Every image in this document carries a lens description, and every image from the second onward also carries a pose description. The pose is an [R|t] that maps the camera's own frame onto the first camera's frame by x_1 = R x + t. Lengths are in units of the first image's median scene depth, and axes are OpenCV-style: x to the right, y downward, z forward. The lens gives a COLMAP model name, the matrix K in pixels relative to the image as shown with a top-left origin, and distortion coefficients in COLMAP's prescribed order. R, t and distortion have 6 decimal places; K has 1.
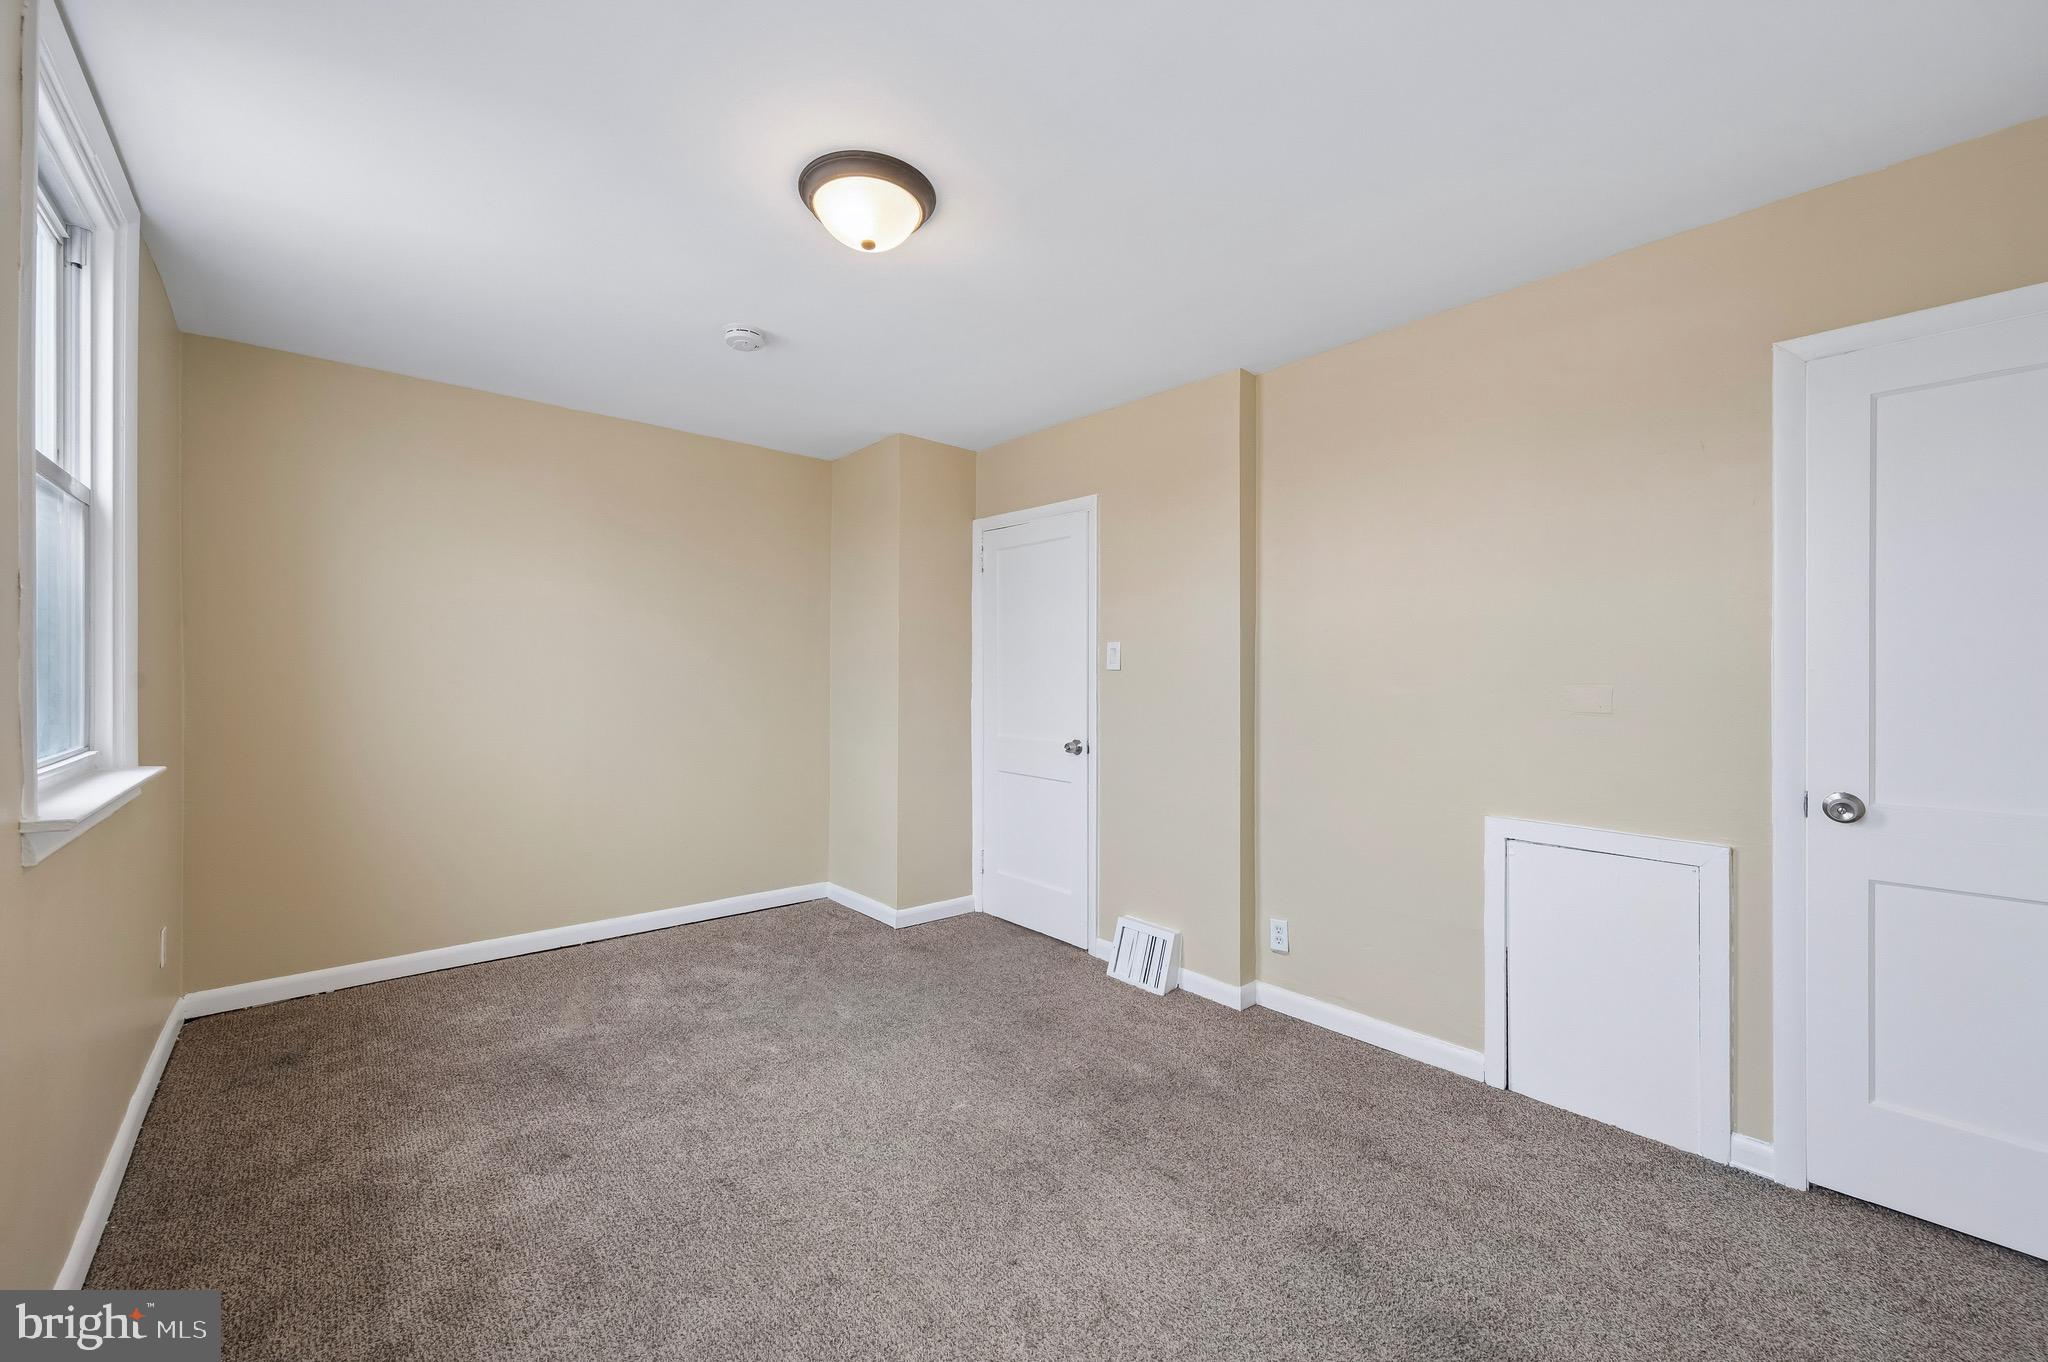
lens RADIAL K [[811.6, 0, 1027.5], [0, 811.6, 683.7], [0, 0, 1]] dist [0.000731, 0.000015]
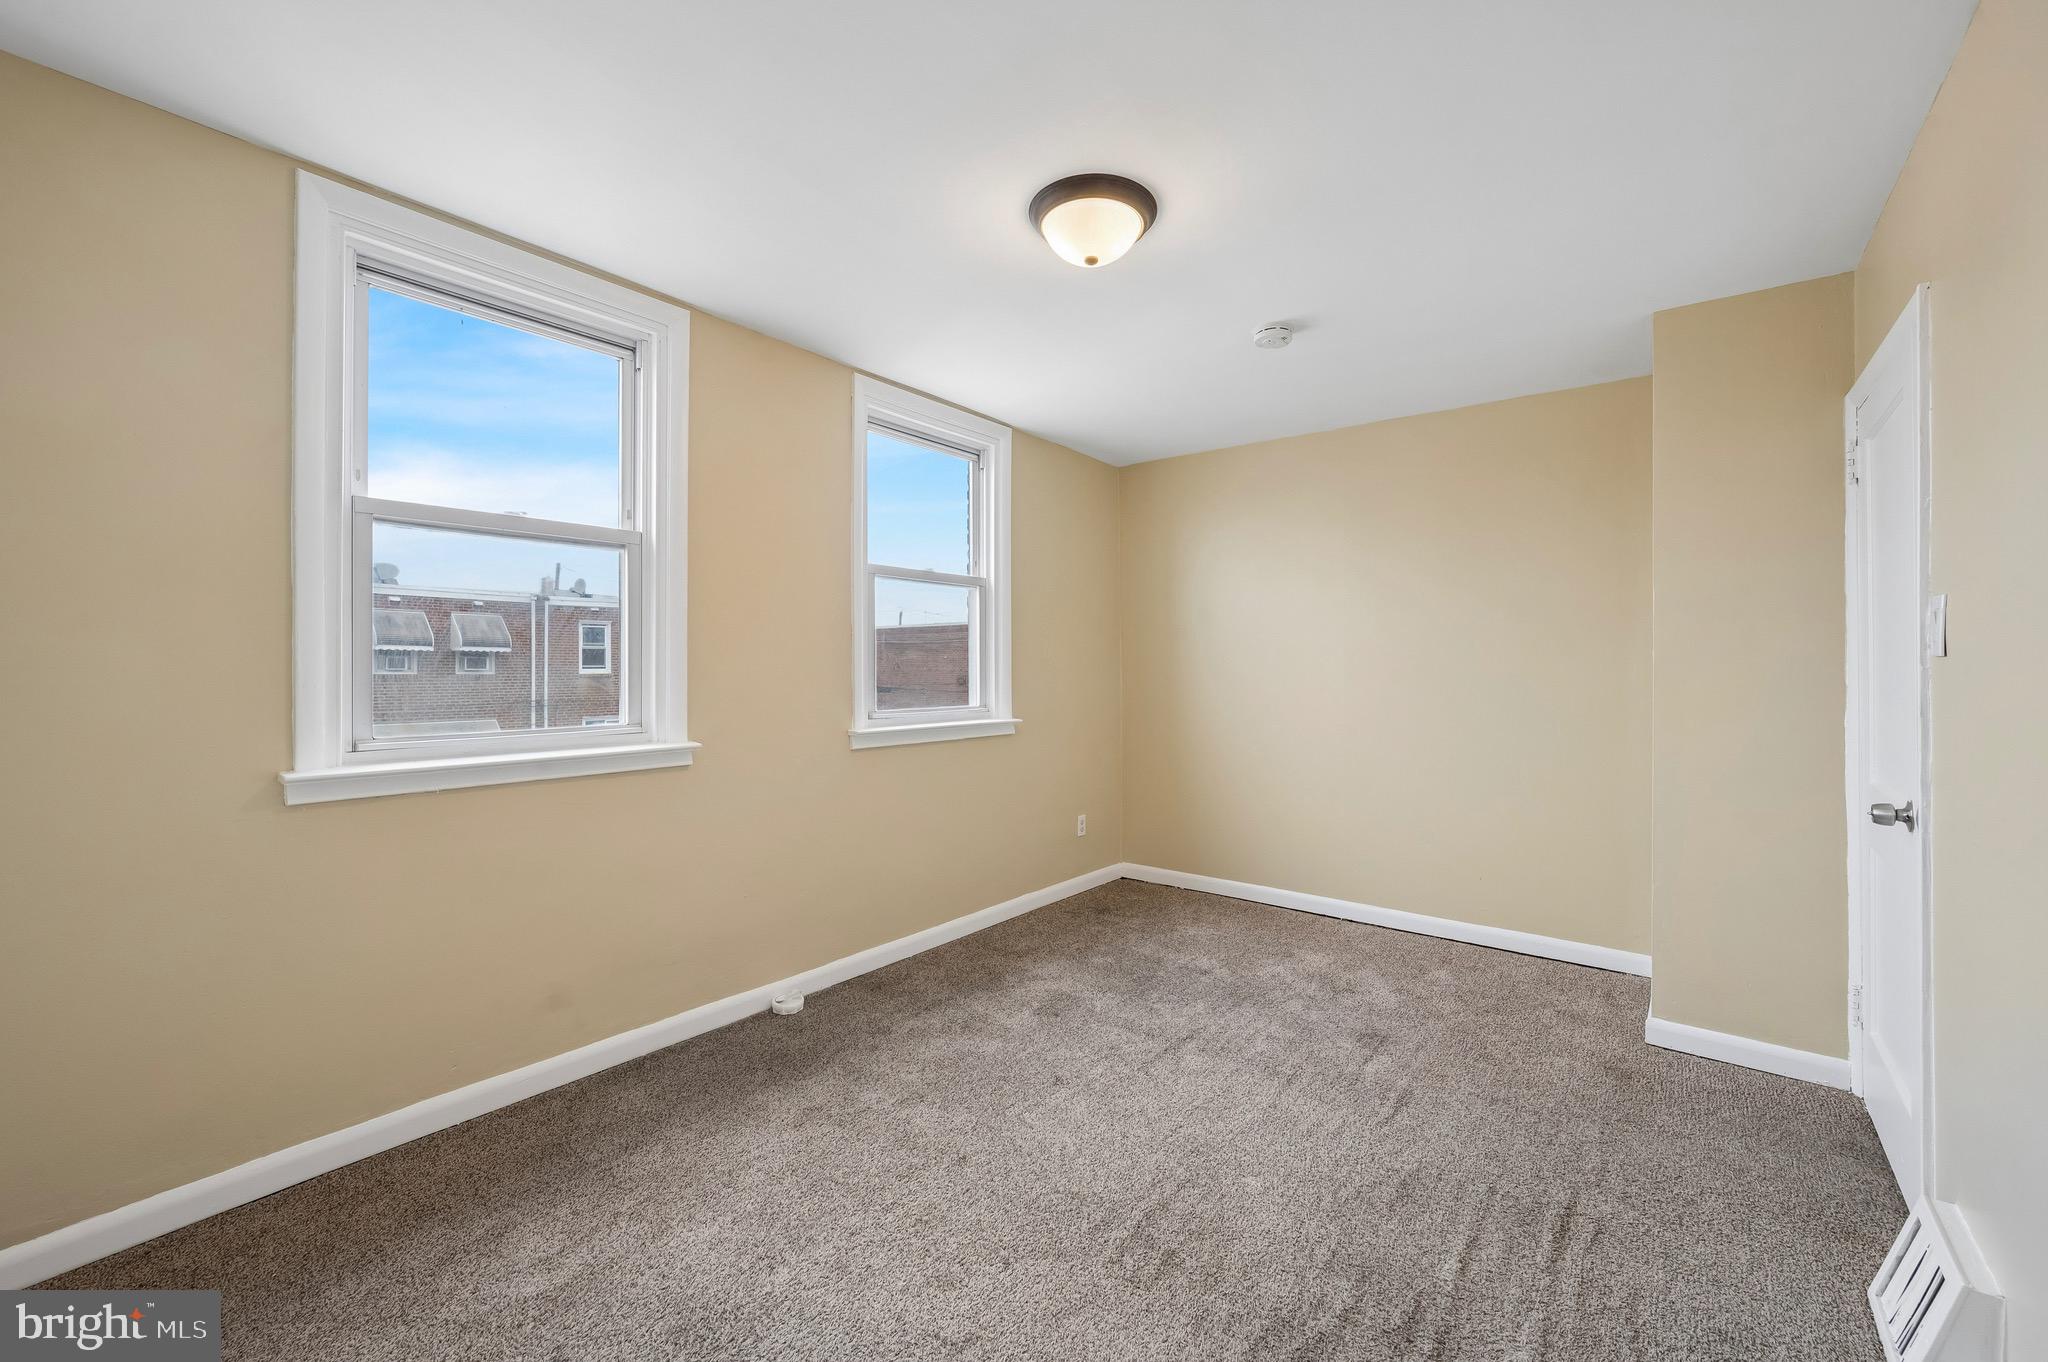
lens RADIAL K [[811.6, 0, 1027.5], [0, 811.6, 683.7], [0, 0, 1]] dist [0.000731, 0.000015]
pose [[0.181209, 0.013592, -0.983351, 0.557299], [-0.011503, 0.999865, 0.011701, -0.002204], [0.983377, 0.009191, 0.181341, 0.492005]]
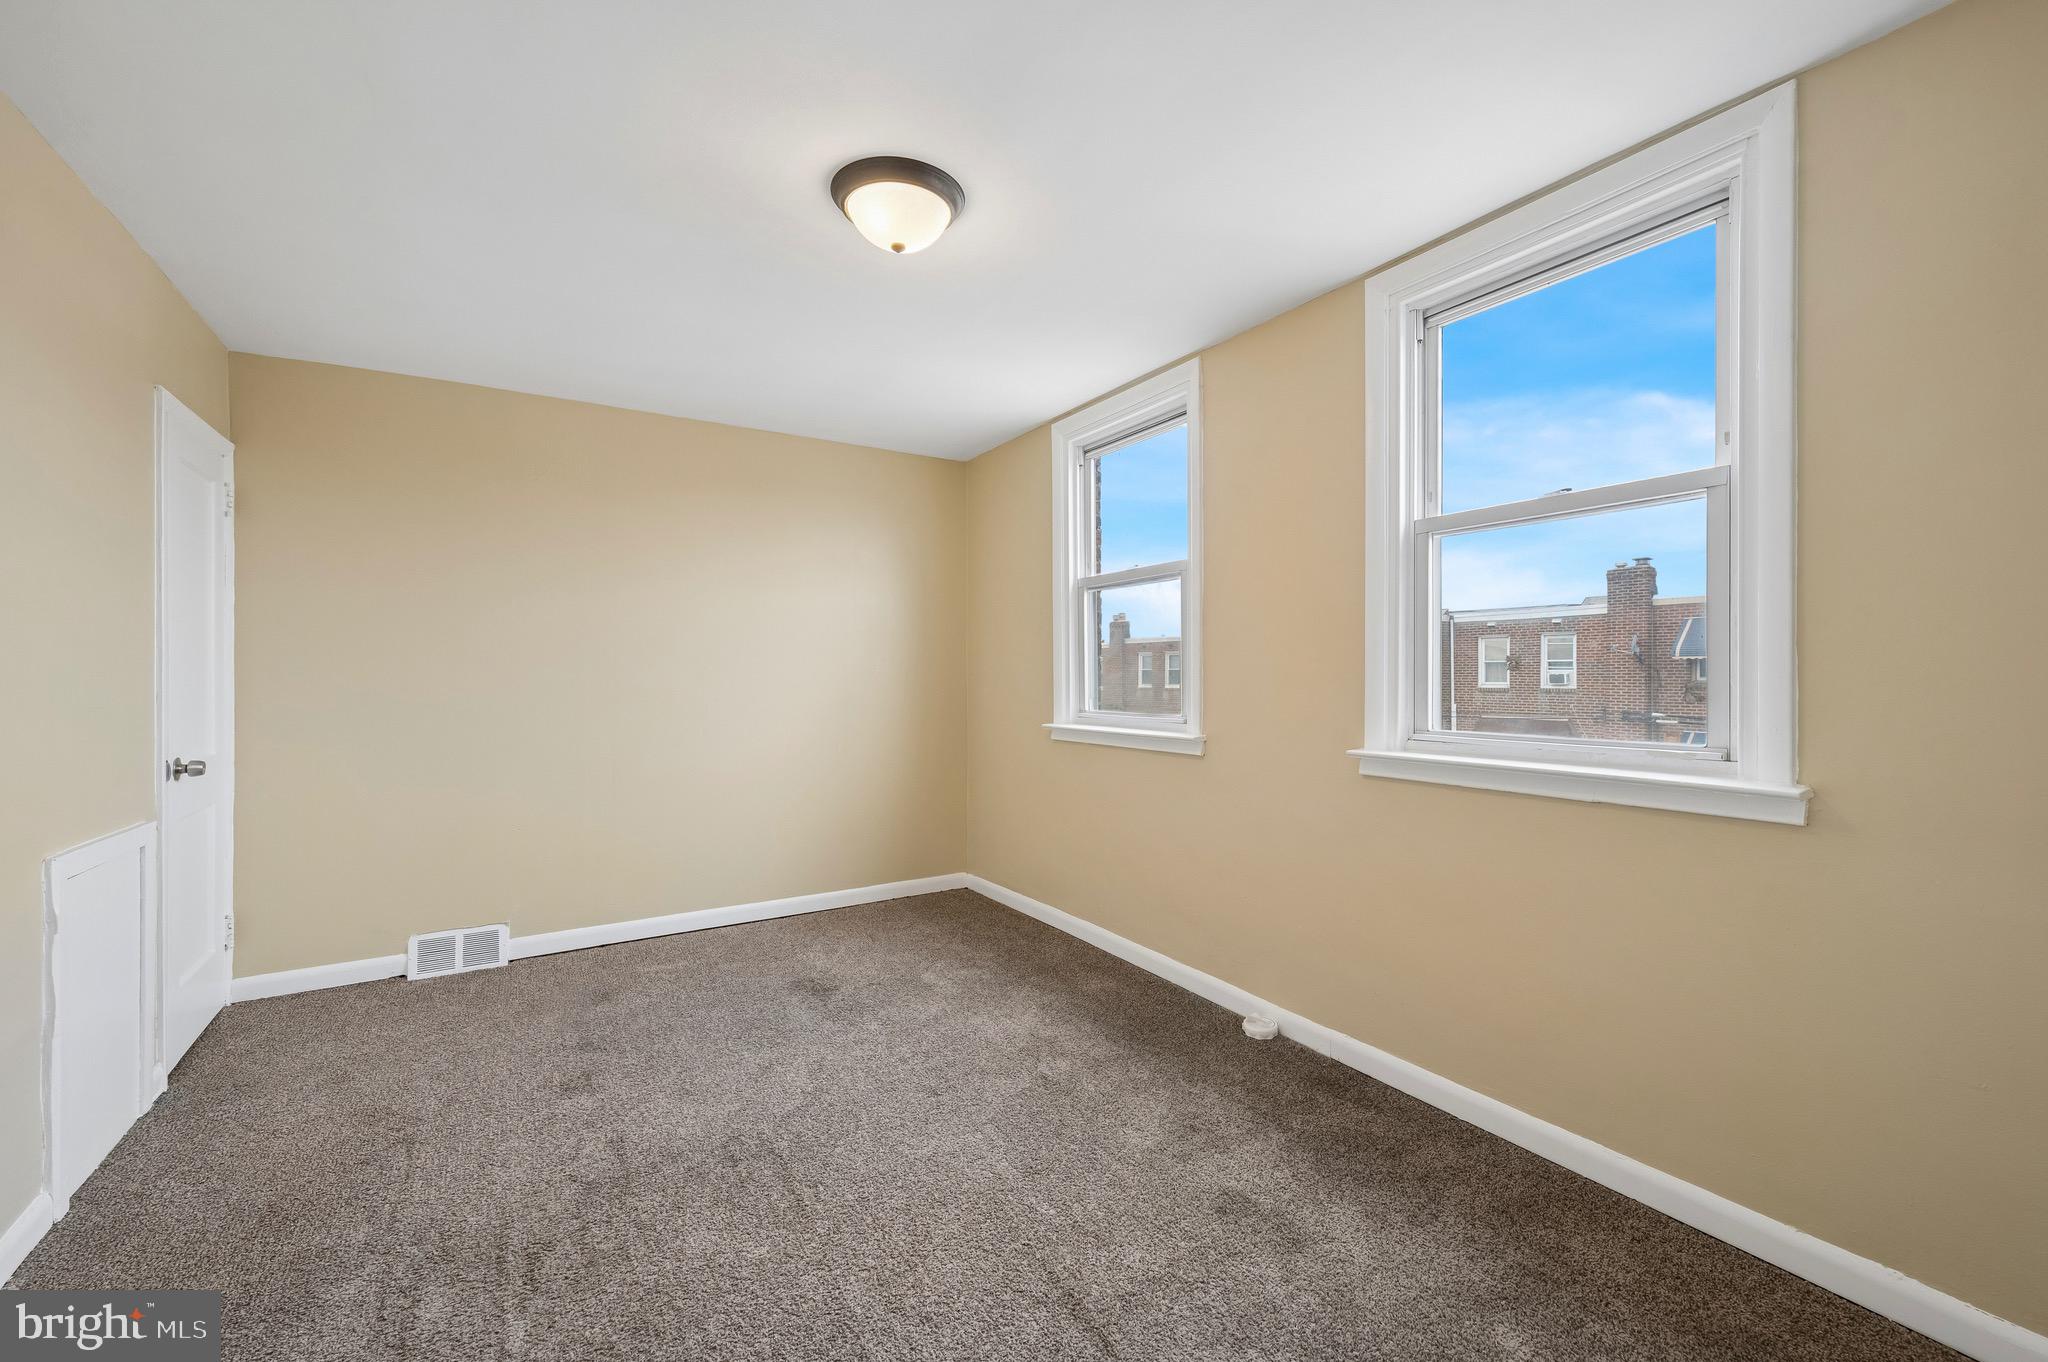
lens RADIAL K [[811.6, 0, 1027.5], [0, 811.6, 683.7], [0, 0, 1]] dist [0.000731, 0.000015]
pose [[-0.989191, -0.009187, 0.146343, -0.344147], [-0.006366, 0.999785, 0.019732, -0.006708], [-0.146492, 0.018587, -0.989037, 1.347184]]
